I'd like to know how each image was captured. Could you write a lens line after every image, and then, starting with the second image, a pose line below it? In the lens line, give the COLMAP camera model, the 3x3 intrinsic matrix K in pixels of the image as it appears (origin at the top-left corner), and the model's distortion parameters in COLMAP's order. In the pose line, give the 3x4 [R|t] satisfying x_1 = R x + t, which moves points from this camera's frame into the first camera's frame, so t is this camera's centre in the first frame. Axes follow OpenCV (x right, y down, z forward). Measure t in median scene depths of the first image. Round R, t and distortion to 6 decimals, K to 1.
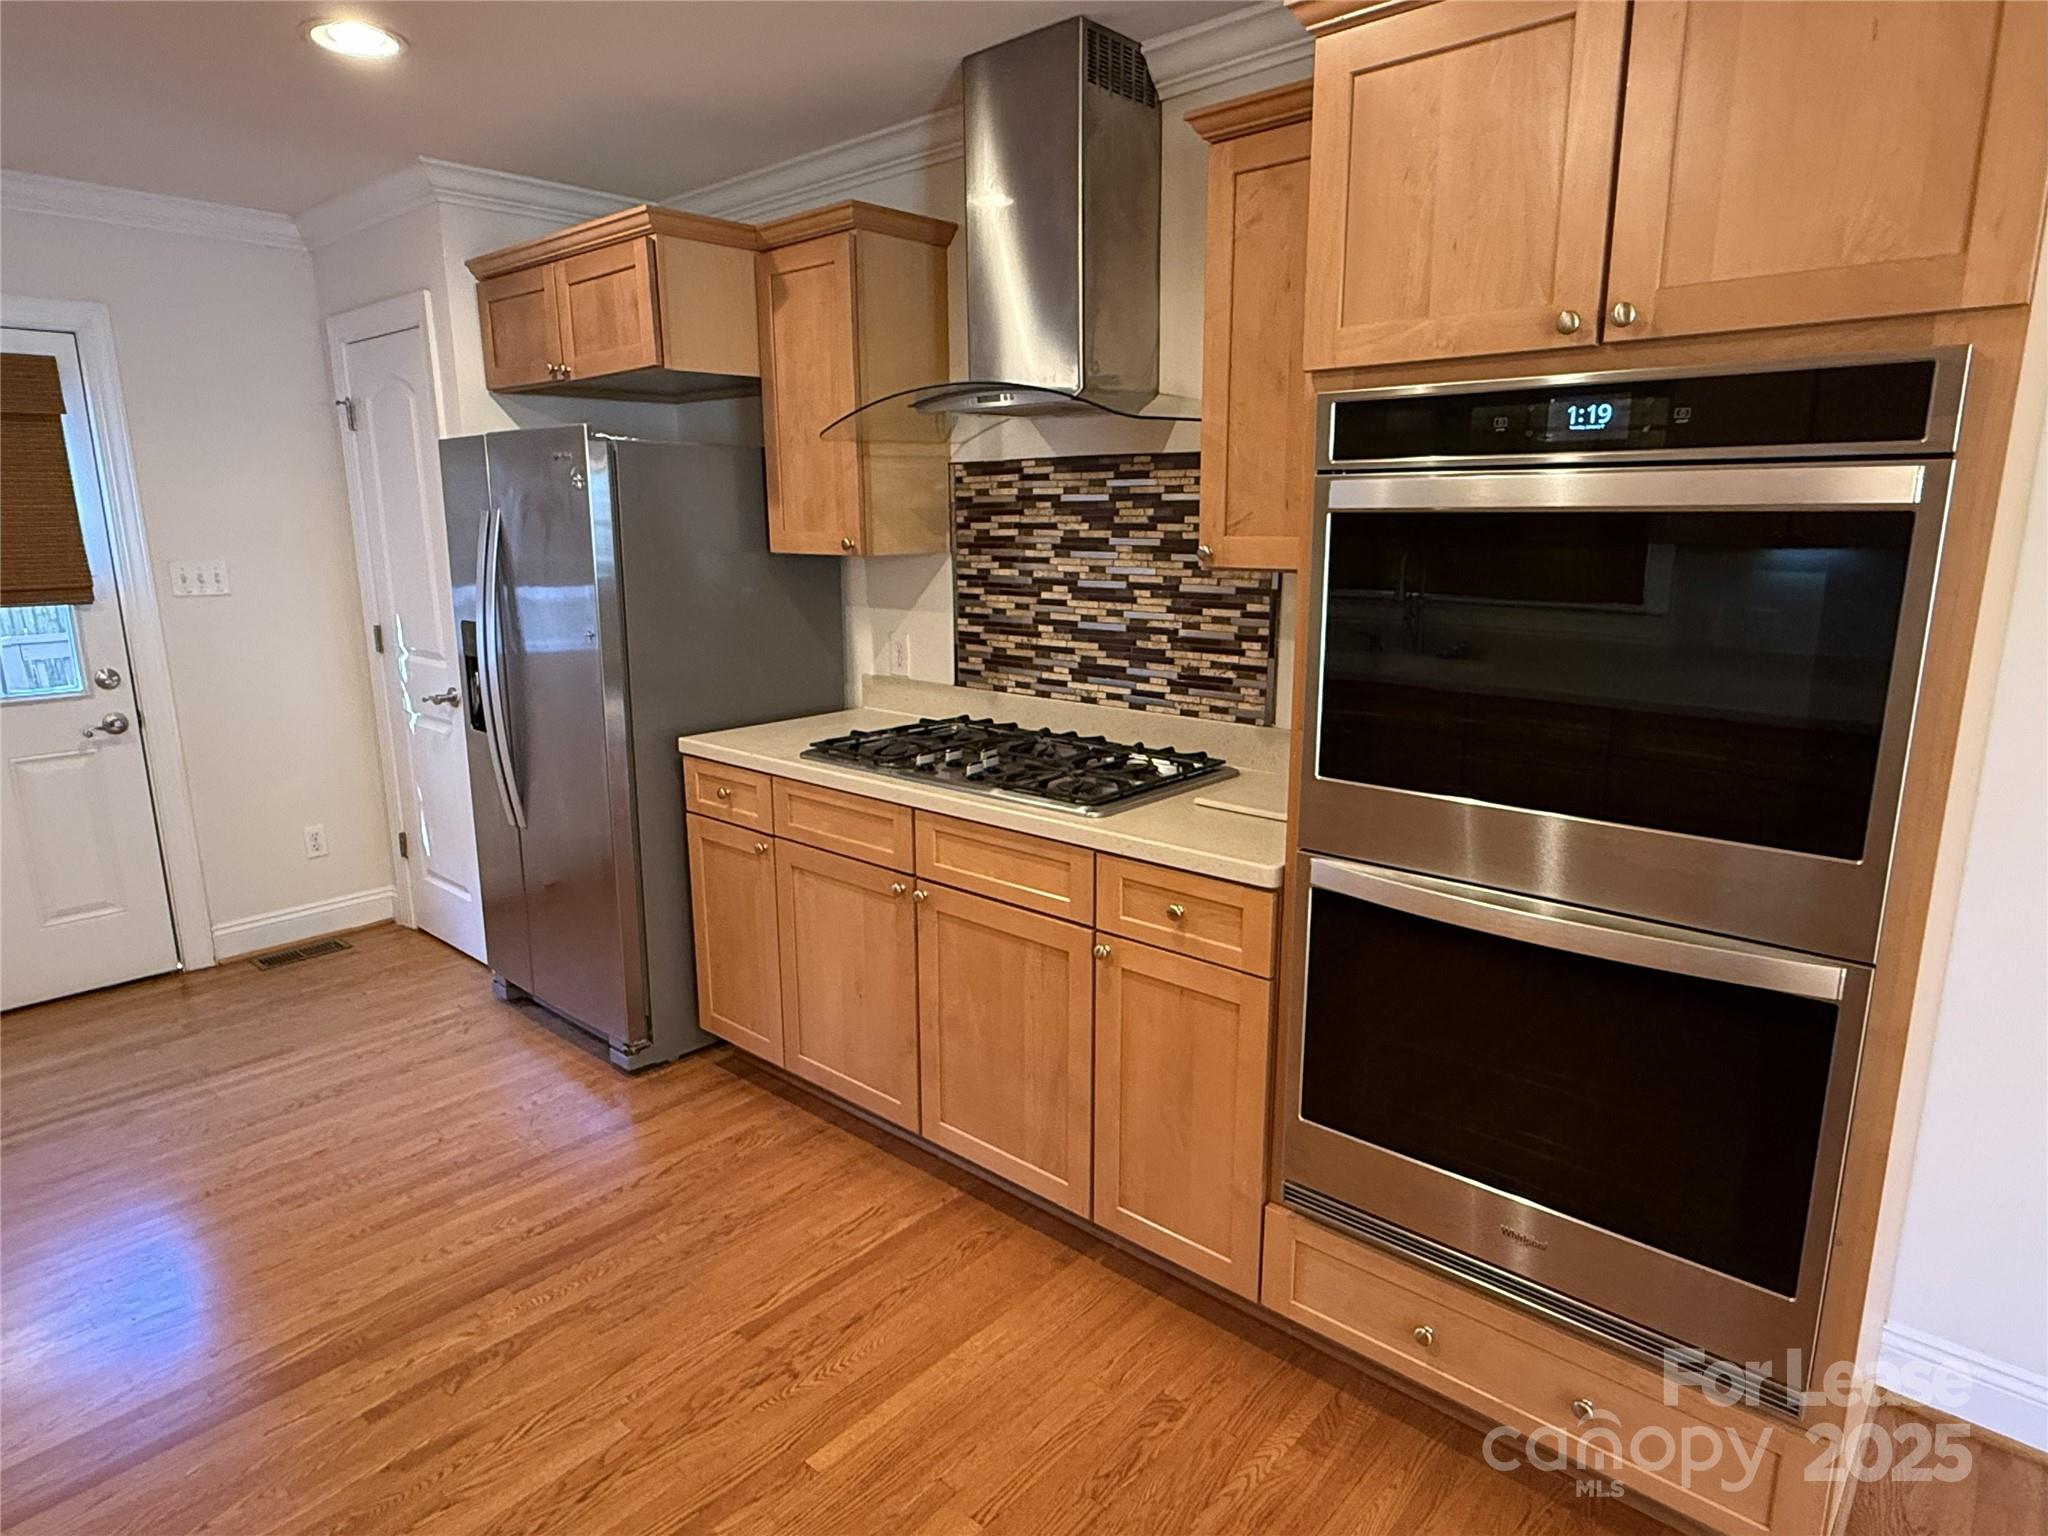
lens RADIAL K [[1188.7, 0, 1024.0], [0, 1188.7, 768.0], [0, 0, 1]] dist [-0.002990, 0.001128]
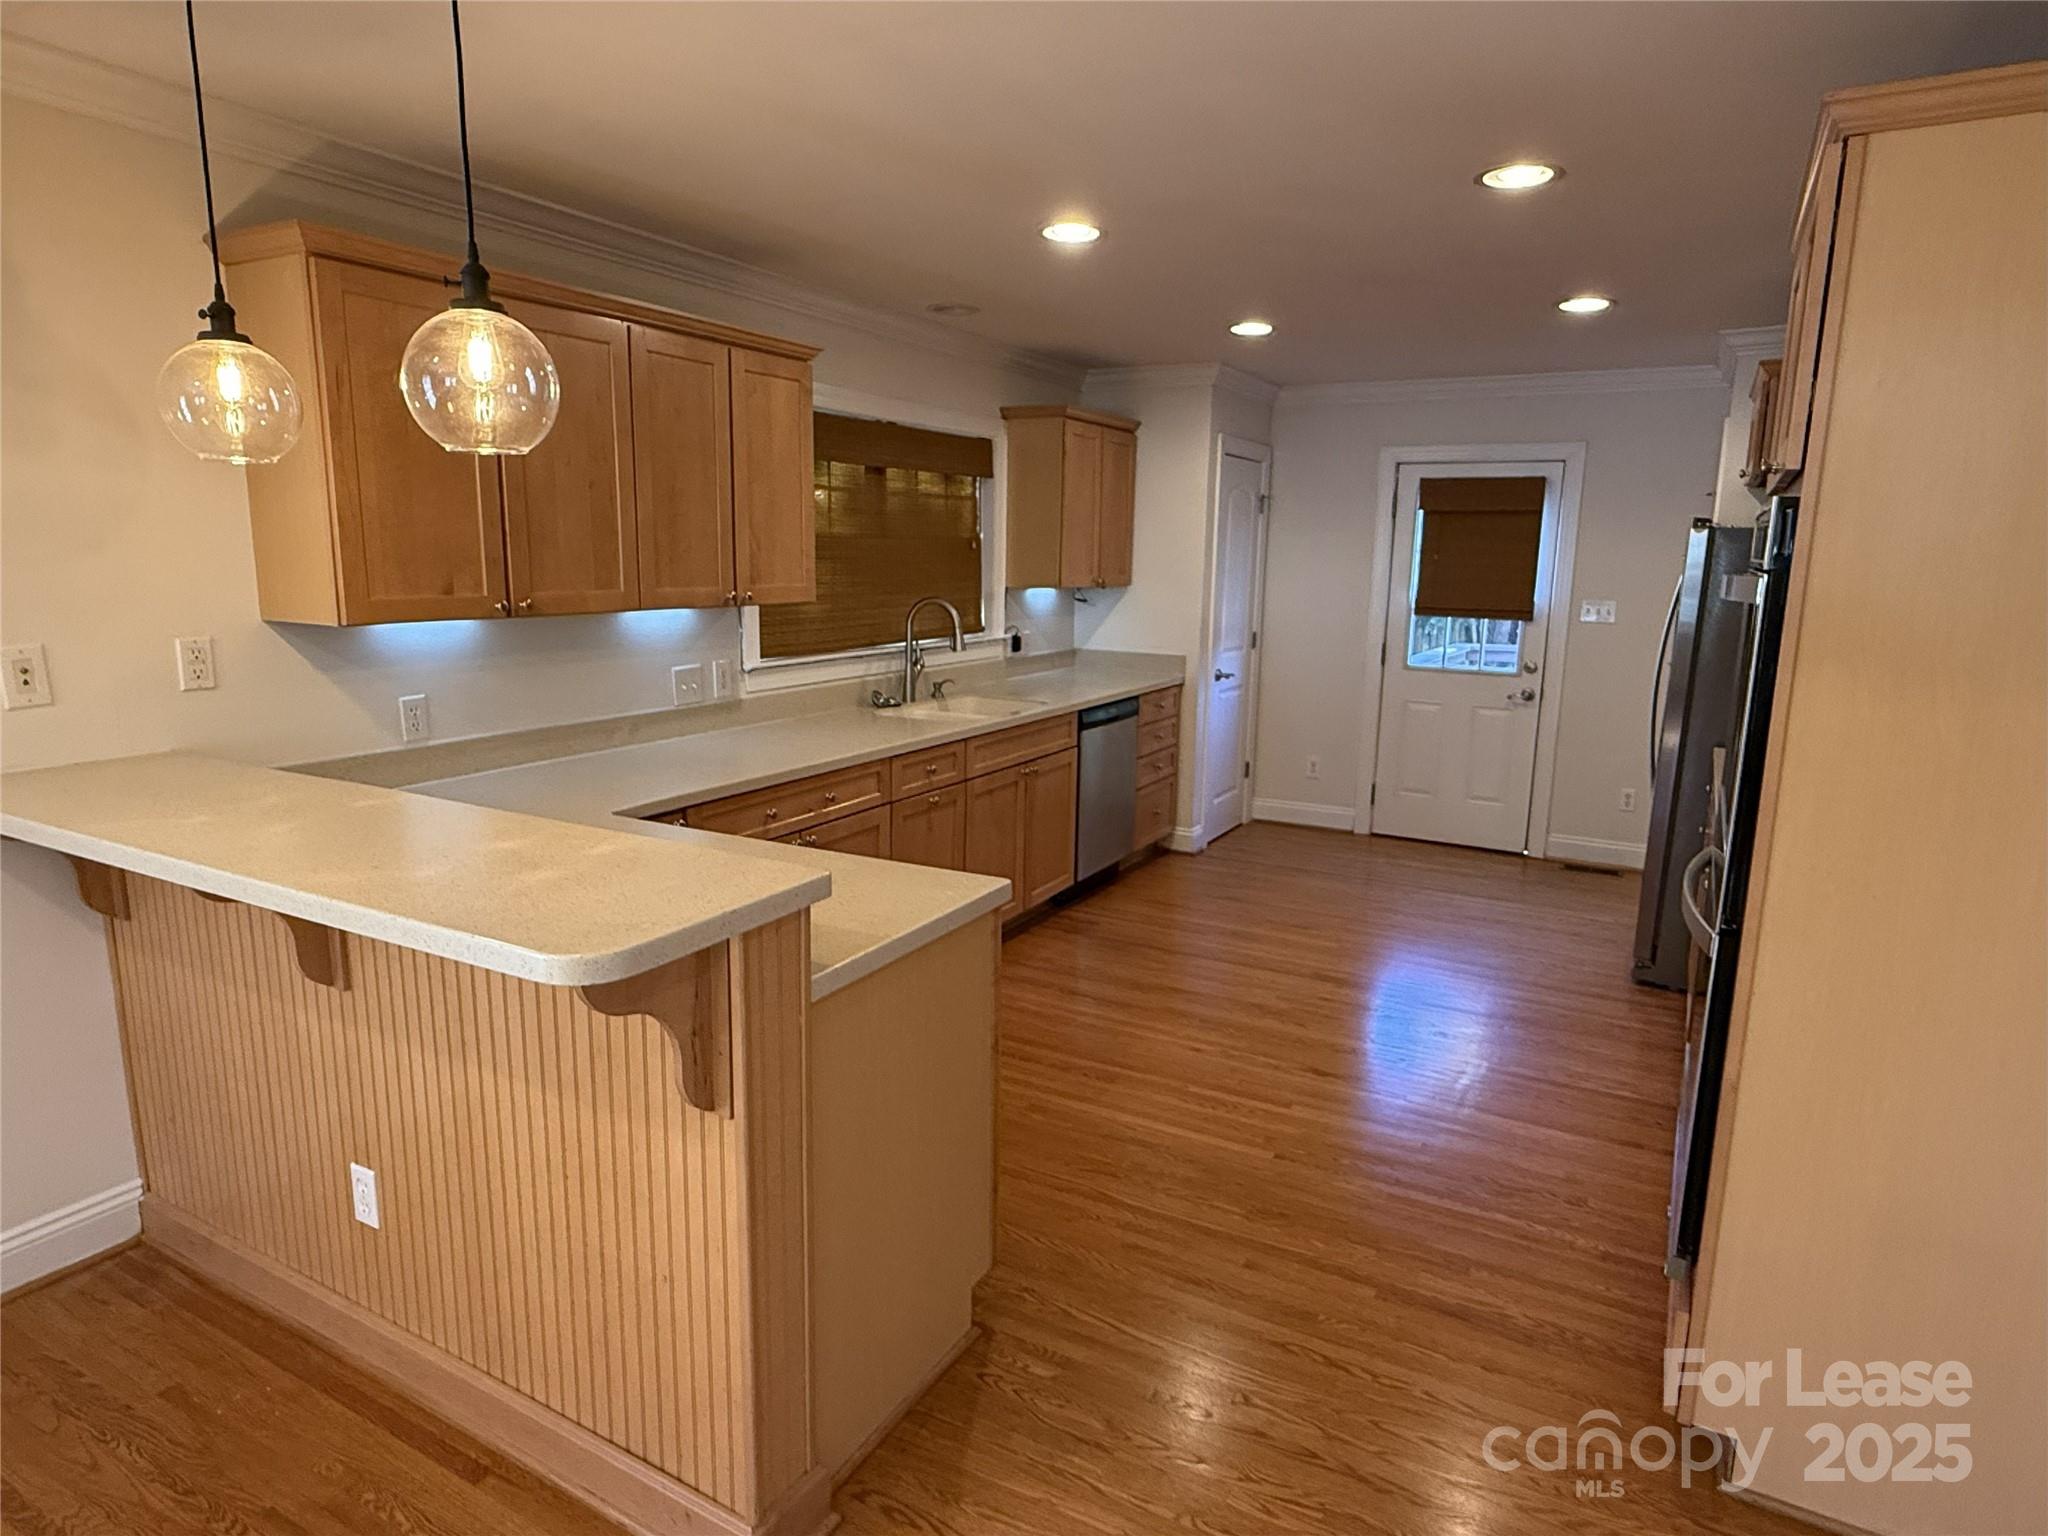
lens RADIAL K [[1188.7, 0, 1024.0], [0, 1188.7, 768.0], [0, 0, 1]] dist [-0.002990, 0.001128]
pose [[0.212872, 0.191509, -0.958128, 0.728612], [-0.230016, 0.962867, 0.141352, -0.012092], [0.949620, 0.190295, 0.249017, -0.059567]]
